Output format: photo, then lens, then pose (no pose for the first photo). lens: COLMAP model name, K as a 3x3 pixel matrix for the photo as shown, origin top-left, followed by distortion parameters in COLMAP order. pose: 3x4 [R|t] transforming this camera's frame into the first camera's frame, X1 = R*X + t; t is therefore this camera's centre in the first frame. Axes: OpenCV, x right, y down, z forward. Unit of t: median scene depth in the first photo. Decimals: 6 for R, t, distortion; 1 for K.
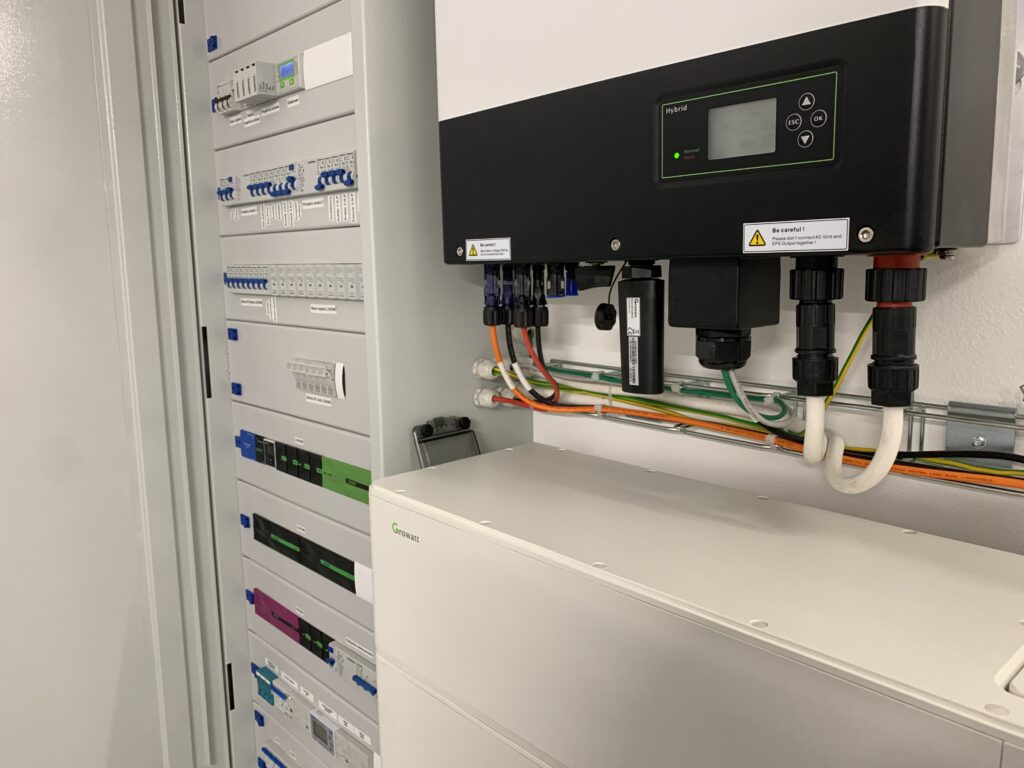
lens RADIAL K [[784.5, 0, 508.5], [0, 784.5, 377.0], [0, 0, 1]] dist [0.035829, -0.056034]
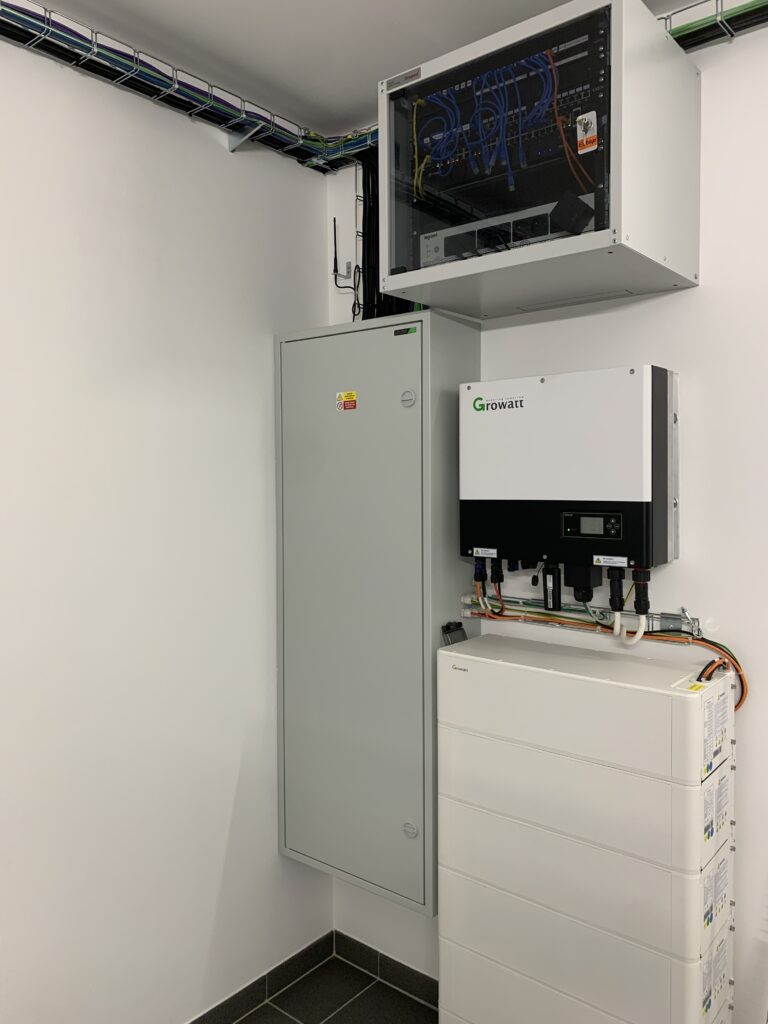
lens RADIAL K [[784.5, 0, 384.9], [0, 784.5, 507.2], [0, 0, 1]] dist [0.035829, -0.056034]
pose [[0.990971, 0.005474, 0.133968, -0.581904], [0.008468, 0.994617, -0.103275, -0.045383], [-0.133812, 0.103477, 0.985590, -1.223141]]
